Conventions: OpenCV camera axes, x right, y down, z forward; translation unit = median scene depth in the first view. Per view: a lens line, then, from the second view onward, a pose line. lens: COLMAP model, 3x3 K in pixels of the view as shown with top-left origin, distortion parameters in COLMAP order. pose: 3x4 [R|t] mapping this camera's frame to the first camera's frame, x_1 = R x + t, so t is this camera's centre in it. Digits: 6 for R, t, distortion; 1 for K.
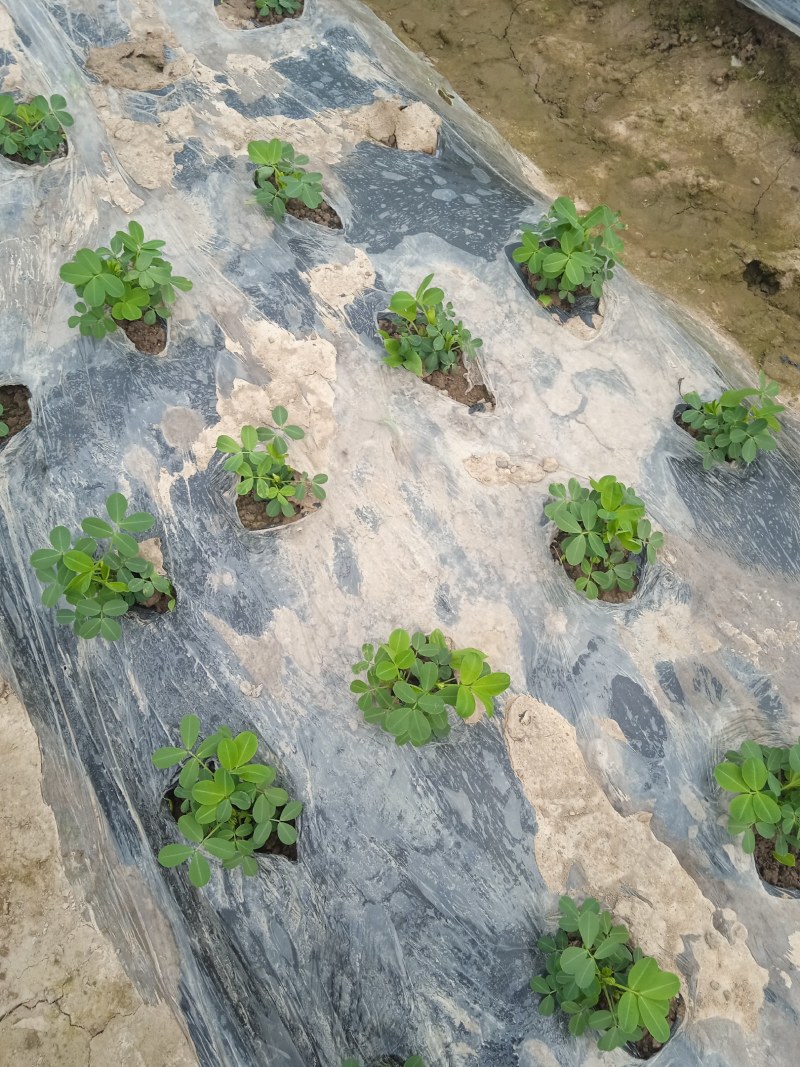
lens RADIAL K [[841.2, 0, 400.0], [0, 841.2, 533.5], [0, 0, 1]] dist [0.021256, -0.019258]
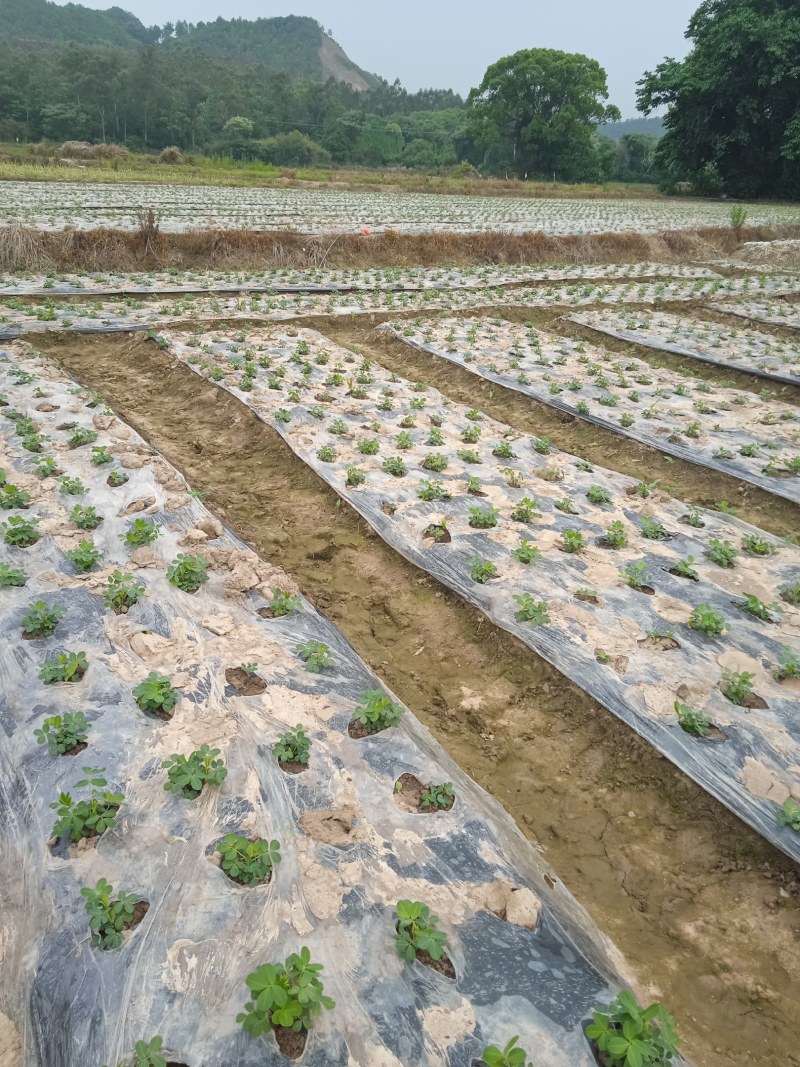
lens RADIAL K [[841.2, 0, 400.0], [0, 841.2, 533.5], [0, 0, 1]] dist [0.021256, -0.019258]
pose [[0.977312, 0.097077, -0.188248, 0.024736], [-0.201544, 0.699507, -0.685616, 0.062747], [0.065123, 0.708001, 0.703202, -0.376849]]
